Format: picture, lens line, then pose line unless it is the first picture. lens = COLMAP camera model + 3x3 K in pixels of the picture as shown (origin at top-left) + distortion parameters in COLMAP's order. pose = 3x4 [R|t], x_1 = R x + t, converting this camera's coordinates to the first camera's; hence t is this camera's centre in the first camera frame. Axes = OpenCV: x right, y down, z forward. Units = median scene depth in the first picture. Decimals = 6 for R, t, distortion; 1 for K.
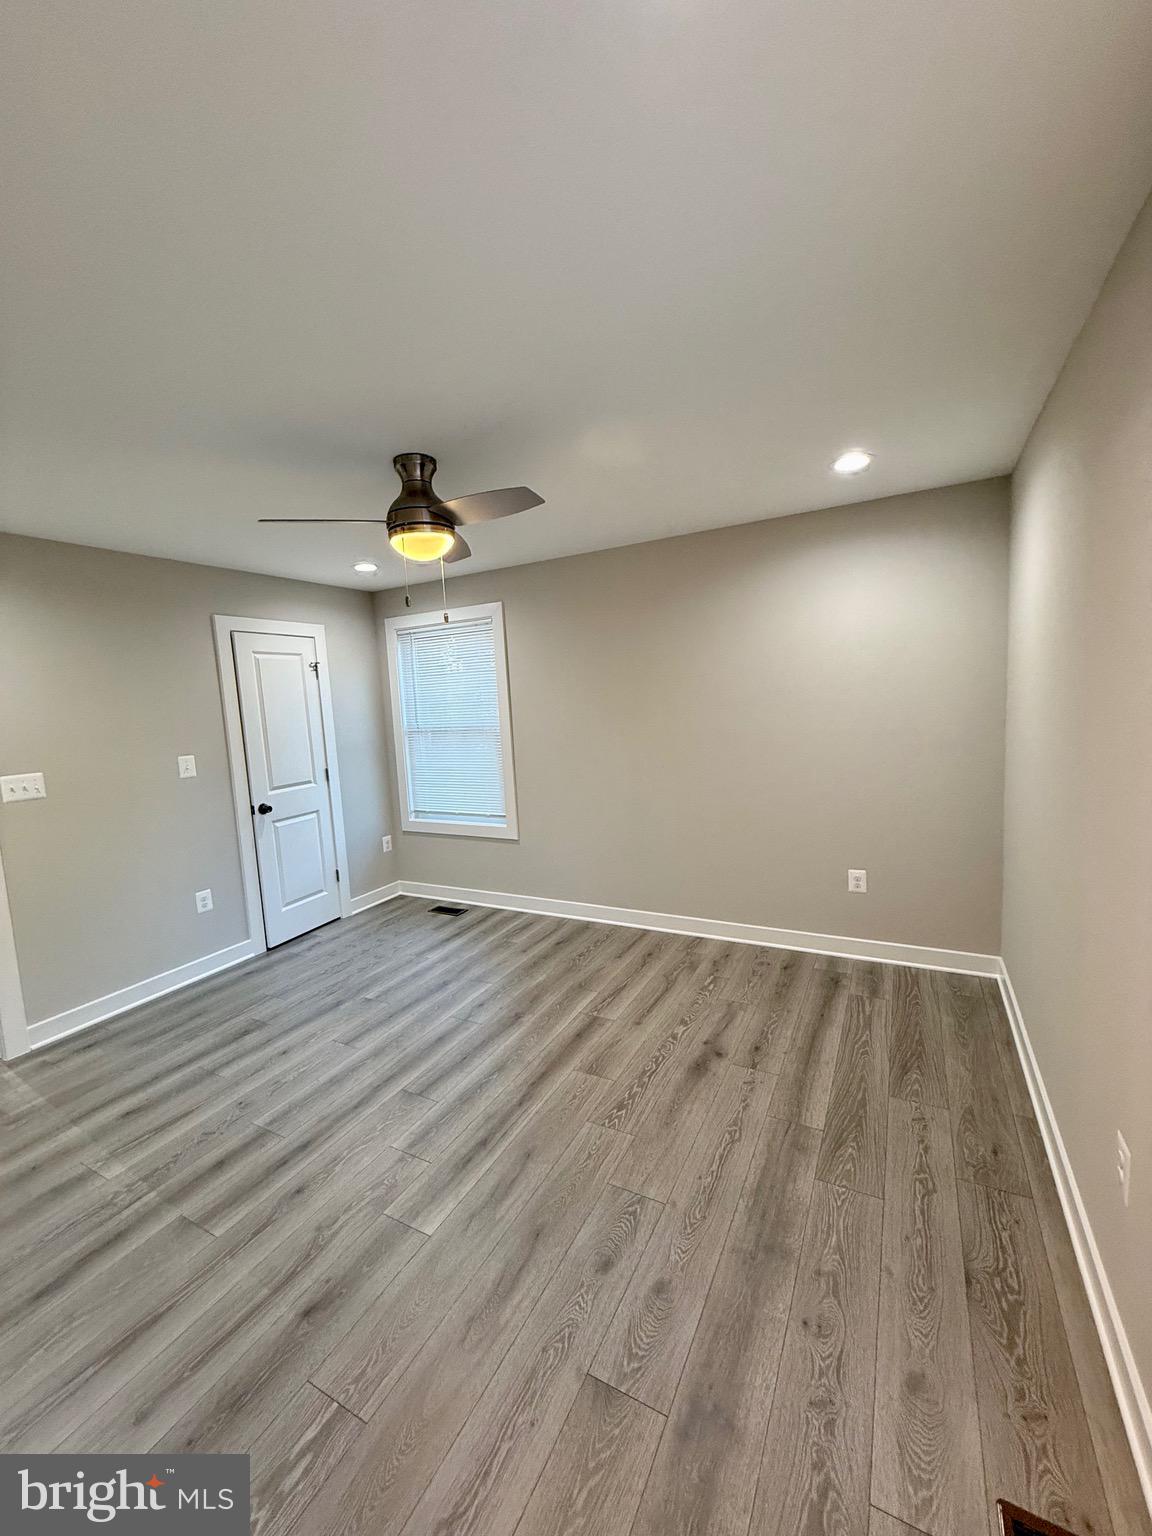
lens RADIAL K [[612.3, 0, 575.7], [0, 612.3, 764.5], [0, 0, 1]] dist [0.000555, -0.000167]
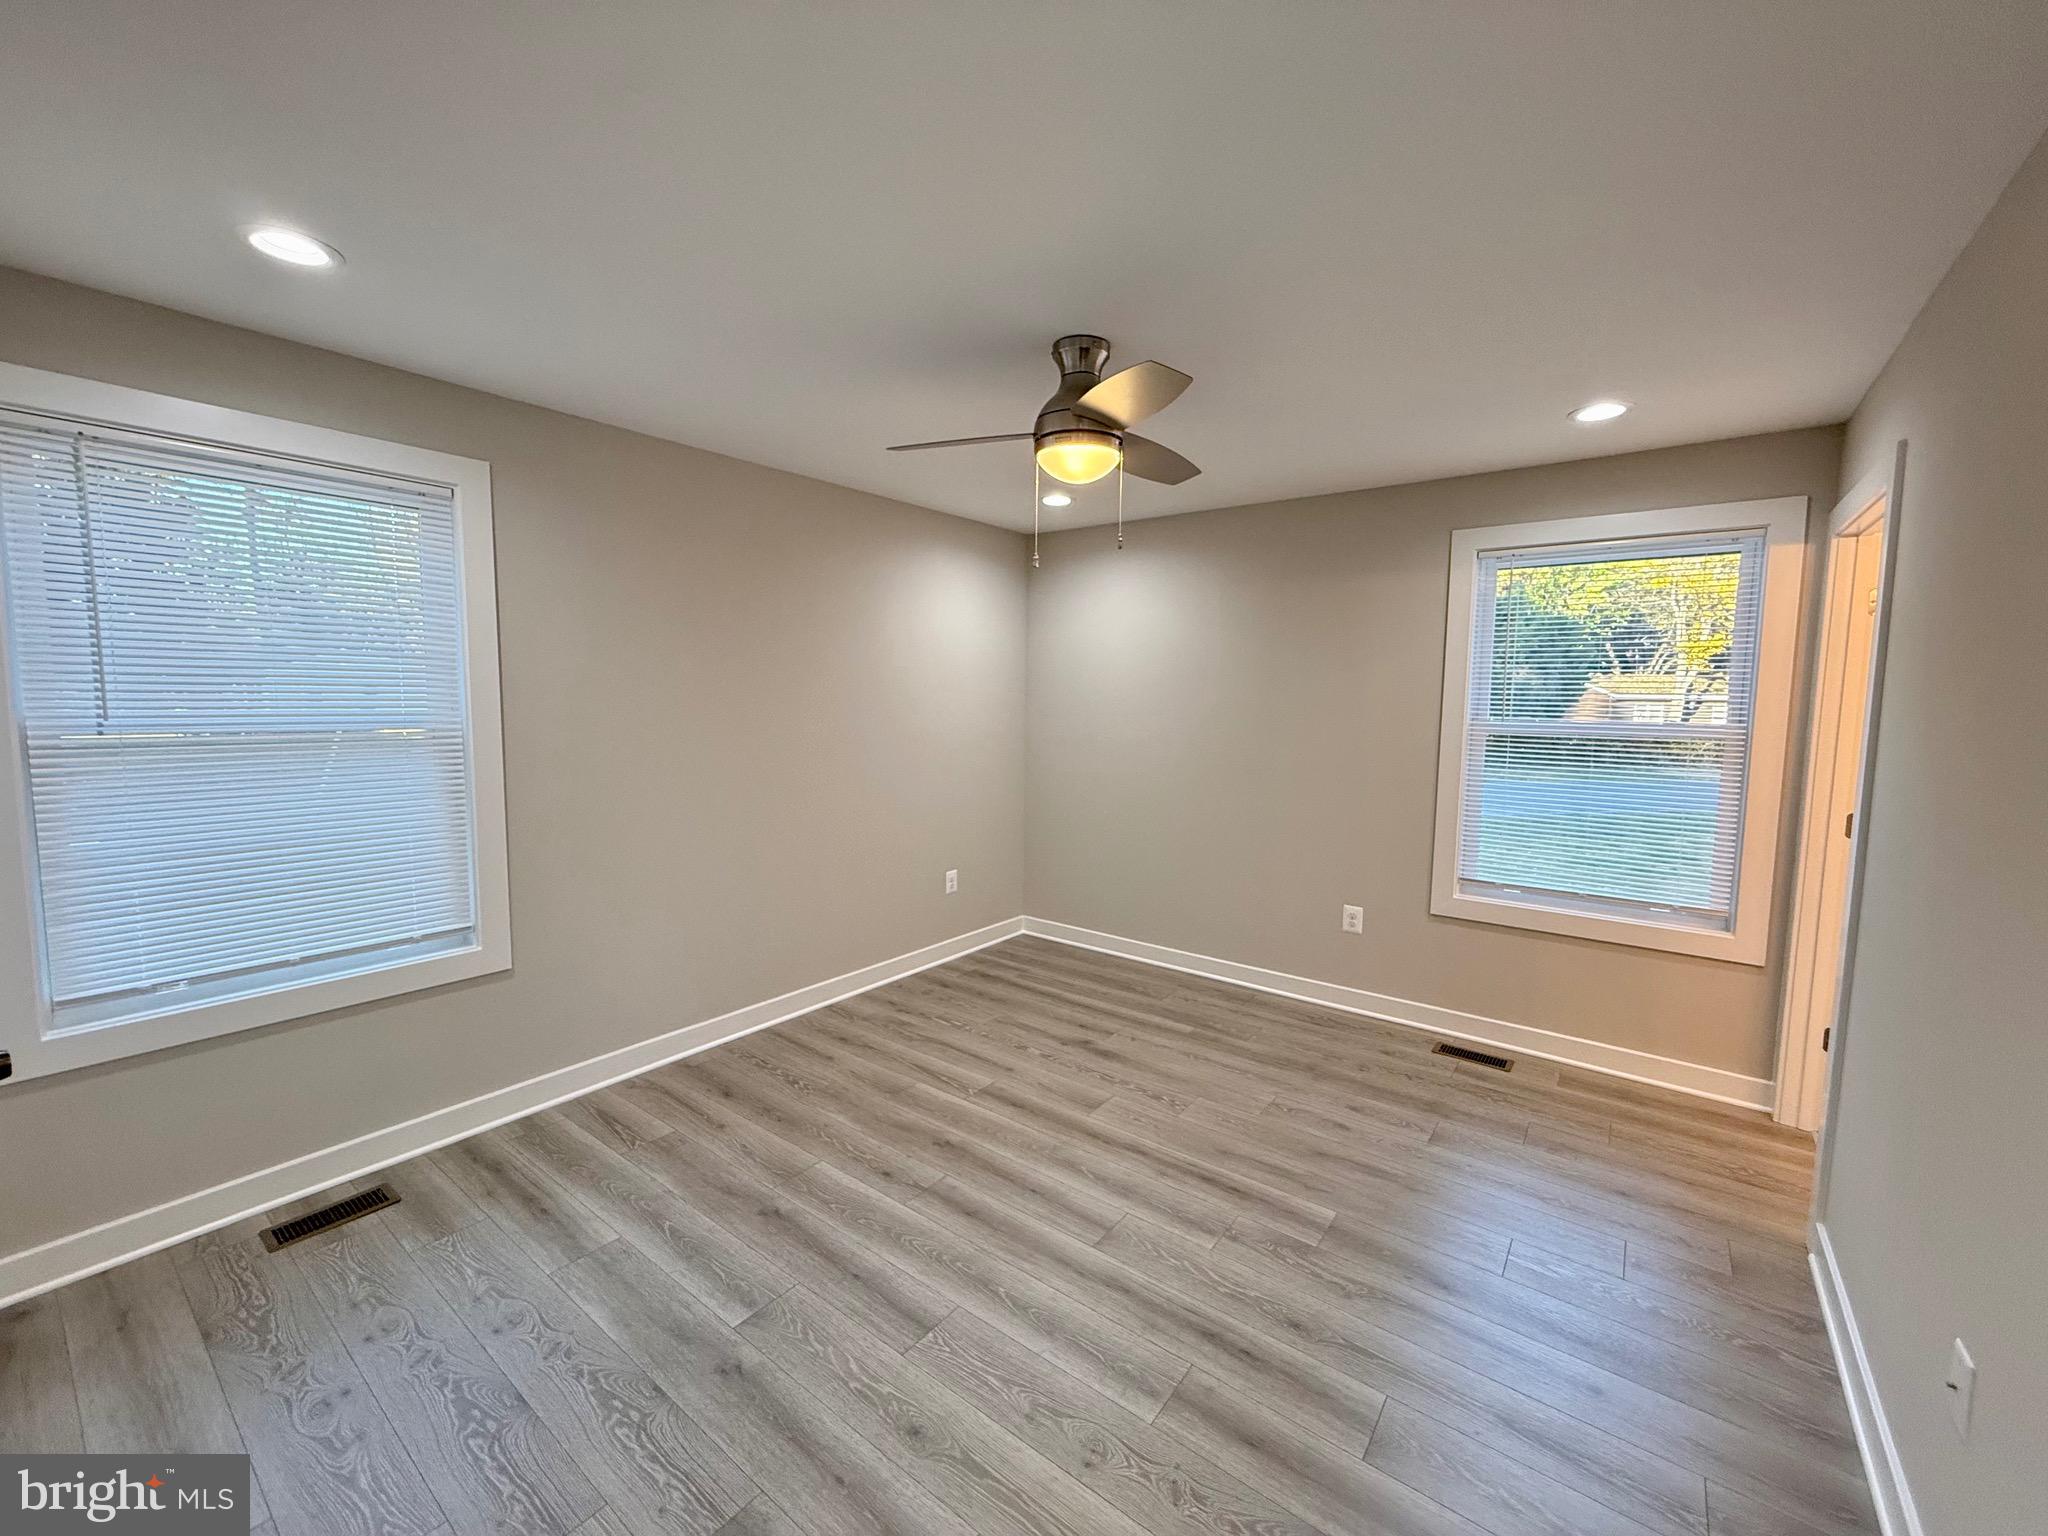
lens RADIAL K [[816.3, 0, 1009.9], [0, 816.3, 760.0], [0, 0, 1]] dist [0.000555, -0.000167]
pose [[0.169118, -0.022513, 0.985339, -0.934806], [0.083625, 0.996462, 0.008414, -0.018859], [-0.982042, 0.080976, 0.170403, 0.705512]]
